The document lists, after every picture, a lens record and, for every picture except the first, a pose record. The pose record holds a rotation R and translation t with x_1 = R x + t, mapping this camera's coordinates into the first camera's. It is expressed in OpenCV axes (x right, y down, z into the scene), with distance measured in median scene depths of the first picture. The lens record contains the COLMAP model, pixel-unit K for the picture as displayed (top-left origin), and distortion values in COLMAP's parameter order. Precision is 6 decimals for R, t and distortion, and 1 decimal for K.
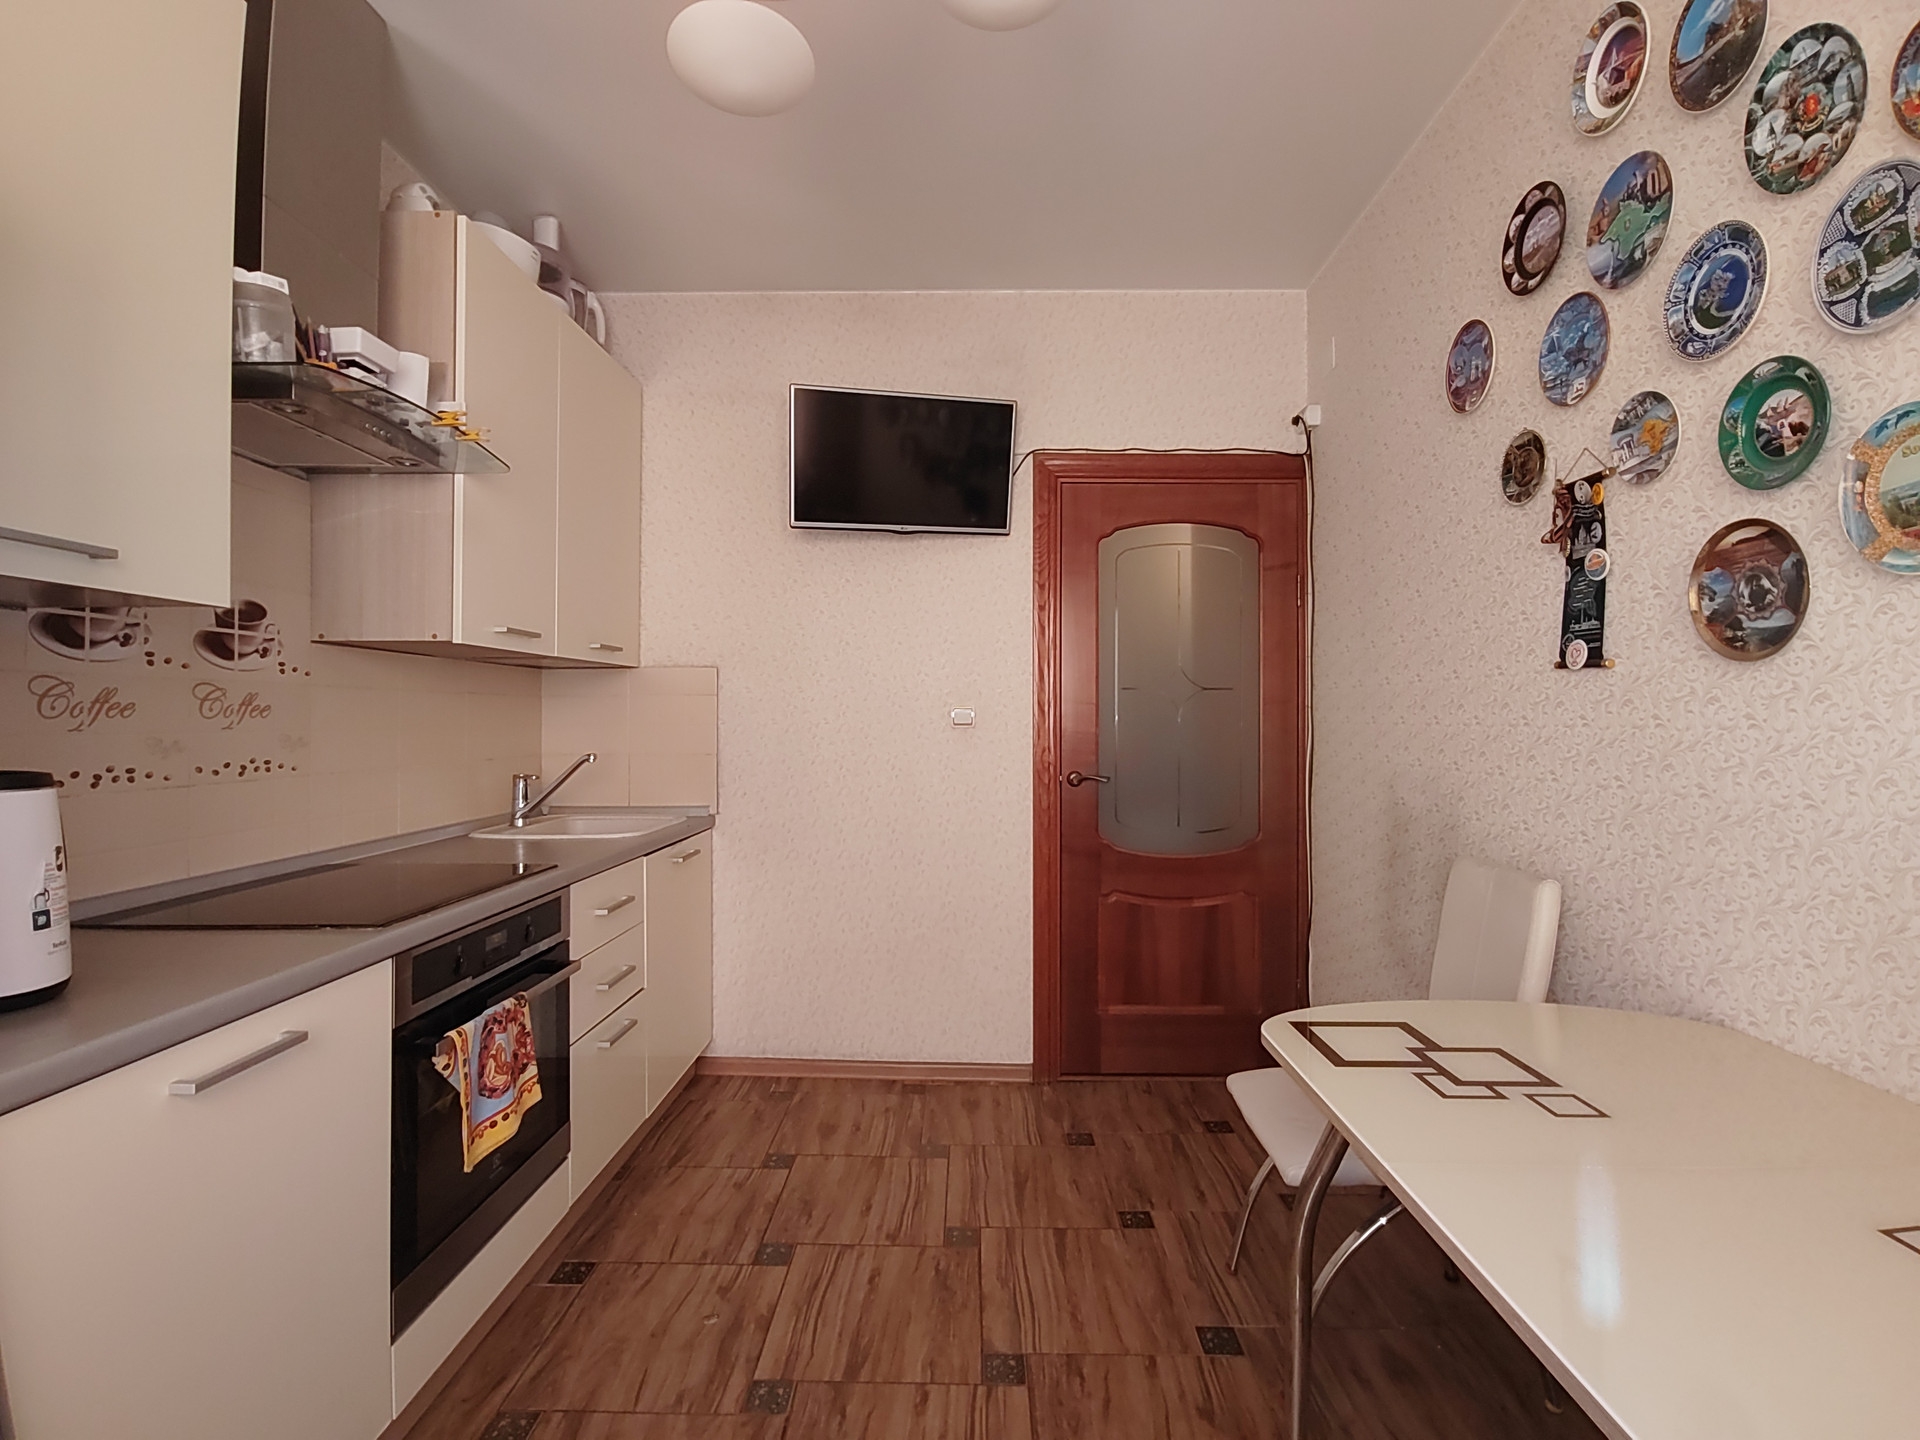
lens RADIAL K [[880.8, 0, 960.0], [0, 880.8, 720.0], [0, 0, 1]] dist [0.040967, -0.035686]
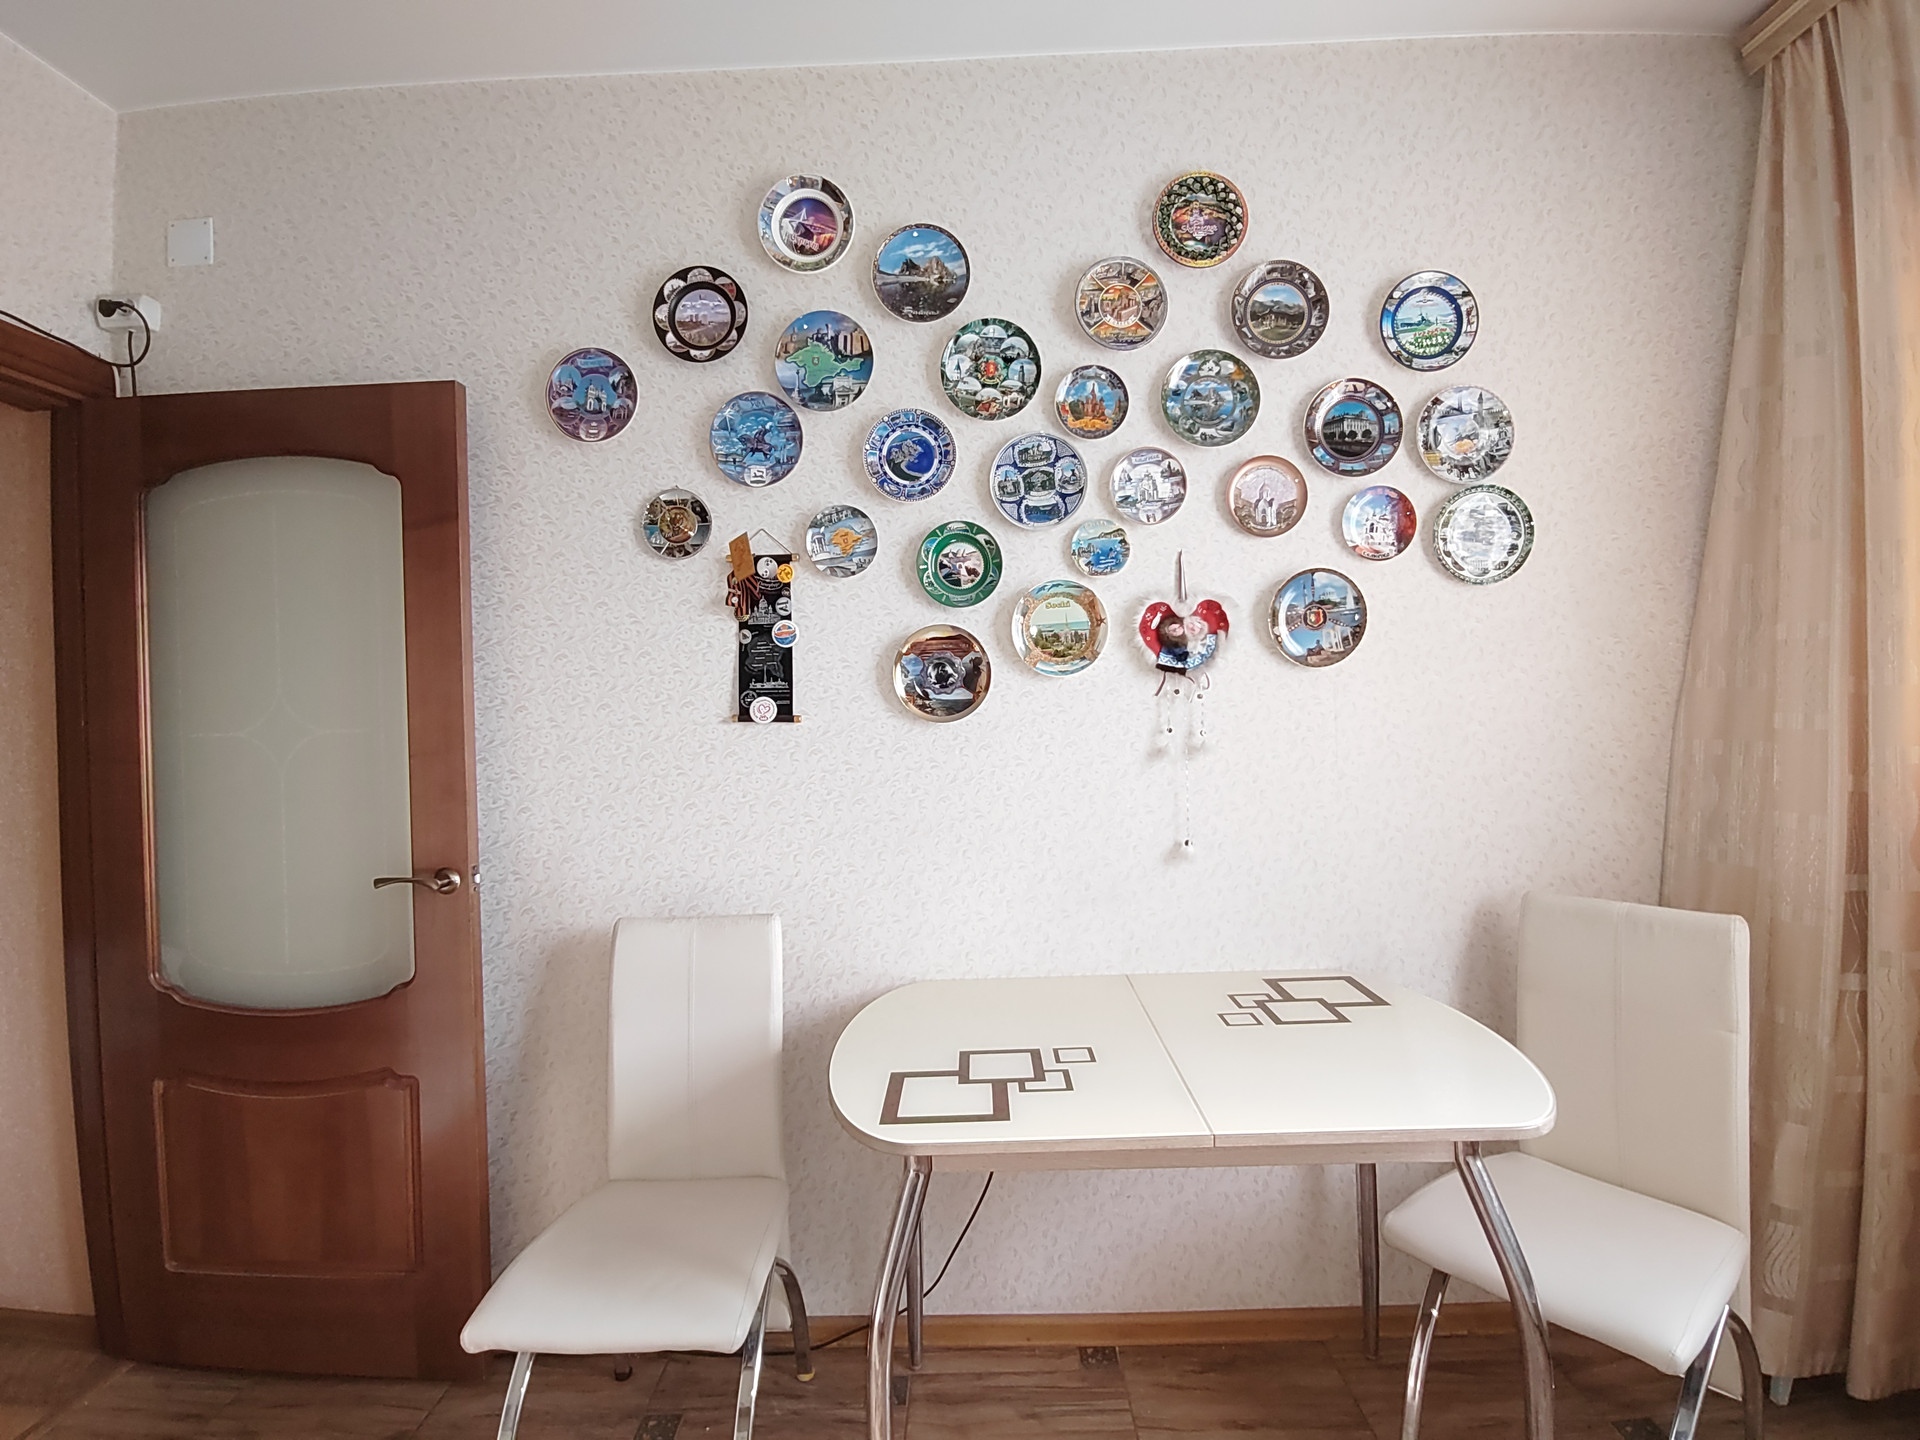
lens RADIAL K [[891.8, 0, 965.3], [0, 891.8, 717.6], [0, 0, 1]] dist [-0.018967, 0.007131]
pose [[-0.006683, -0.004312, 0.999968, -0.521207], [0.029048, 0.999568, 0.004504, -0.072780], [-0.999556, 0.029077, -0.006555, 0.894936]]
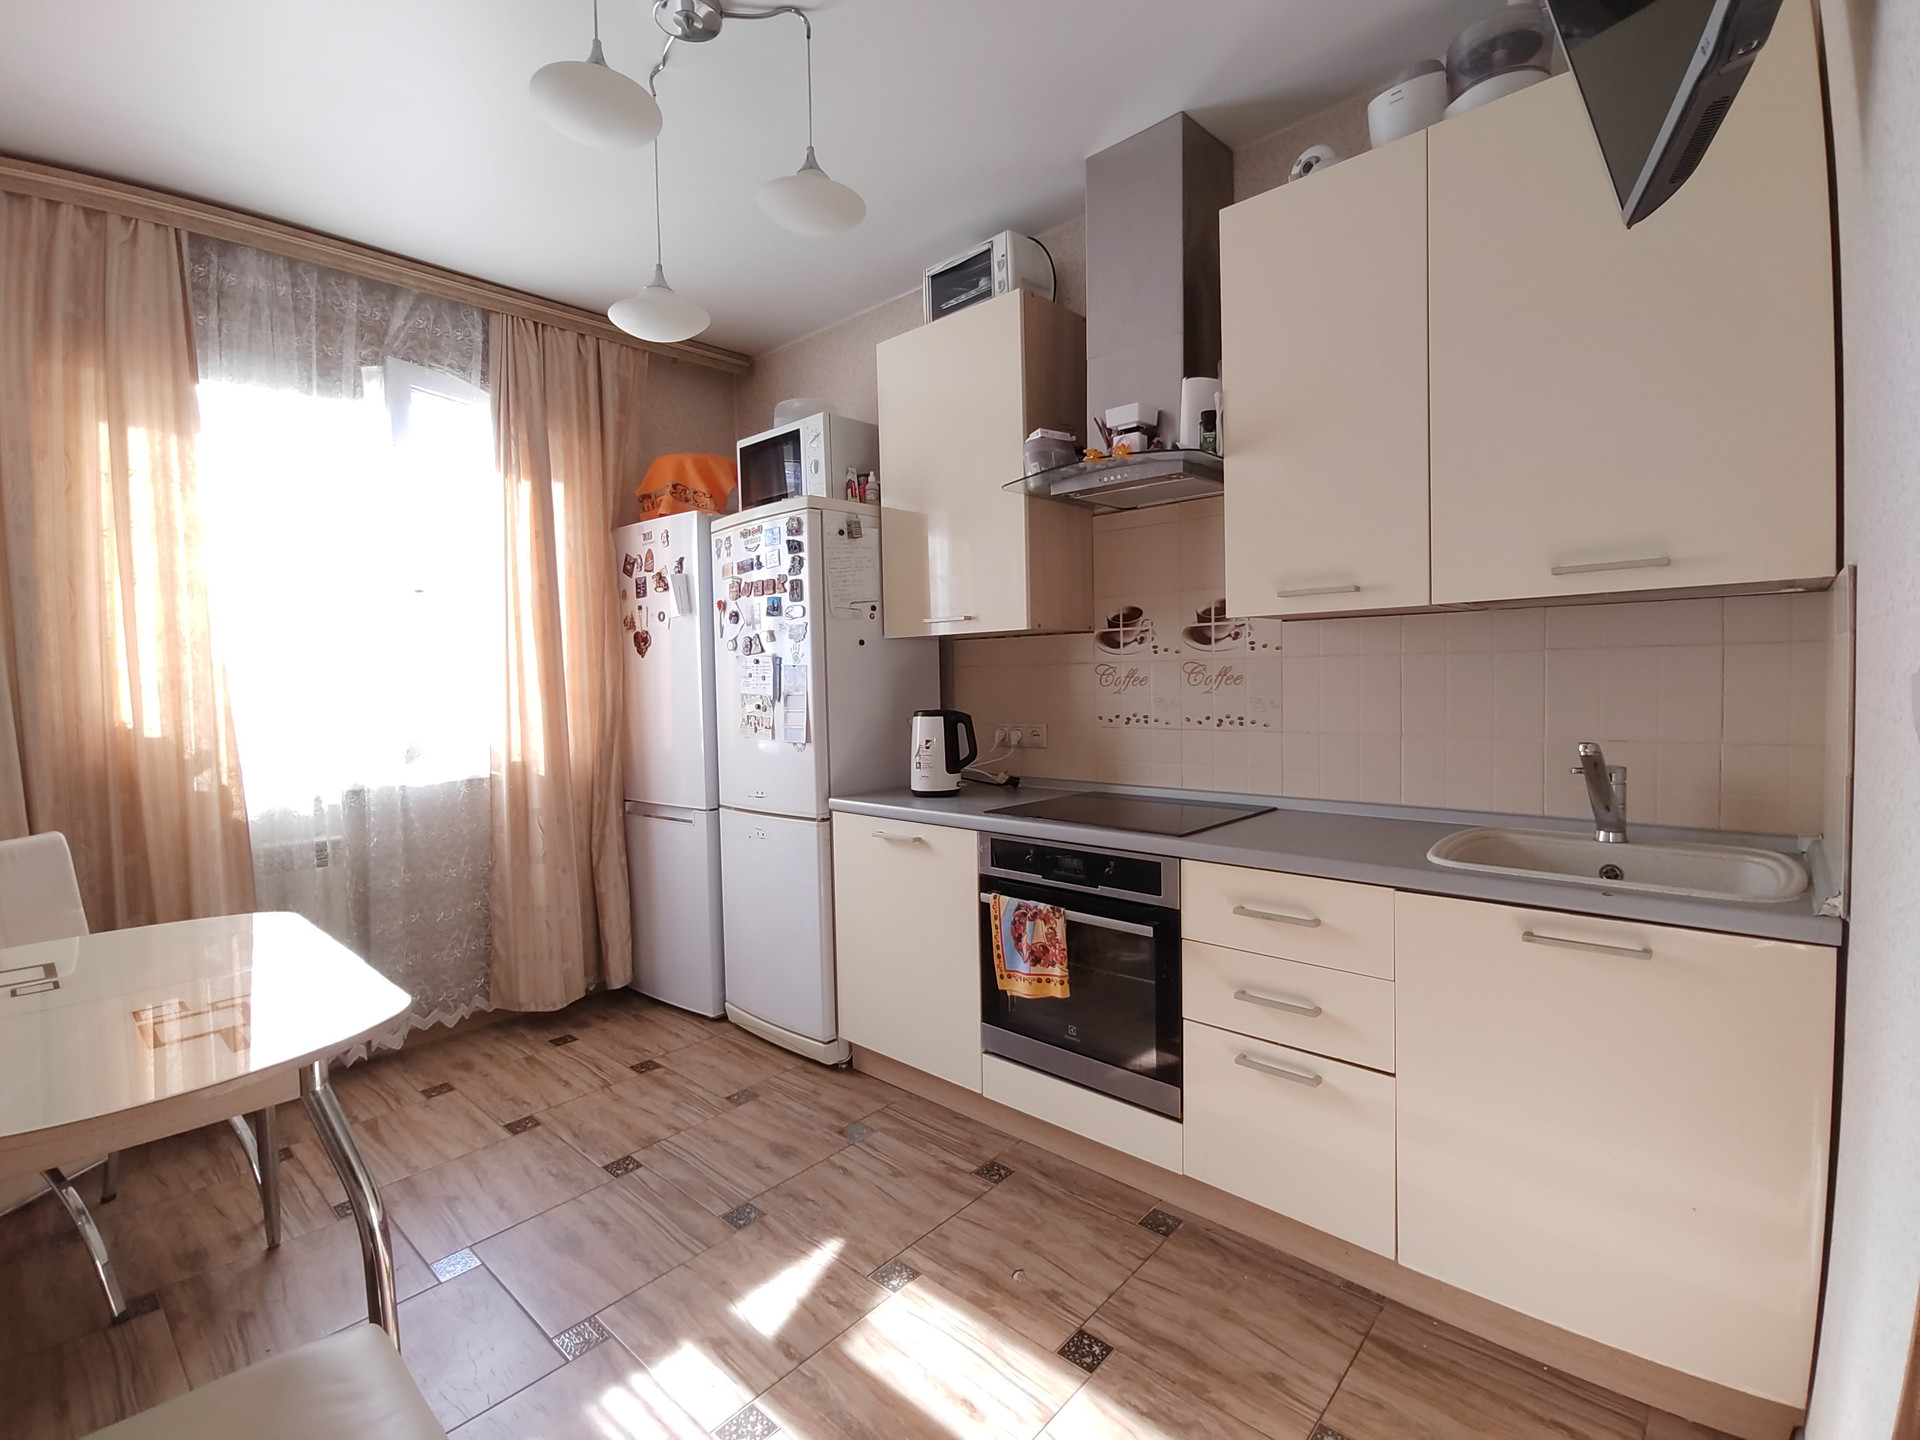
lens RADIAL K [[892.4, 0, 965.3], [0, 892.4, 712.4], [0, 0, 1]] dist [-0.010675, 0.000244]
pose [[-0.656424, 0.046470, -0.752960, 0.667715], [0.020933, 0.998839, 0.043396, -0.037472], [0.754102, 0.012725, -0.656634, 2.133001]]
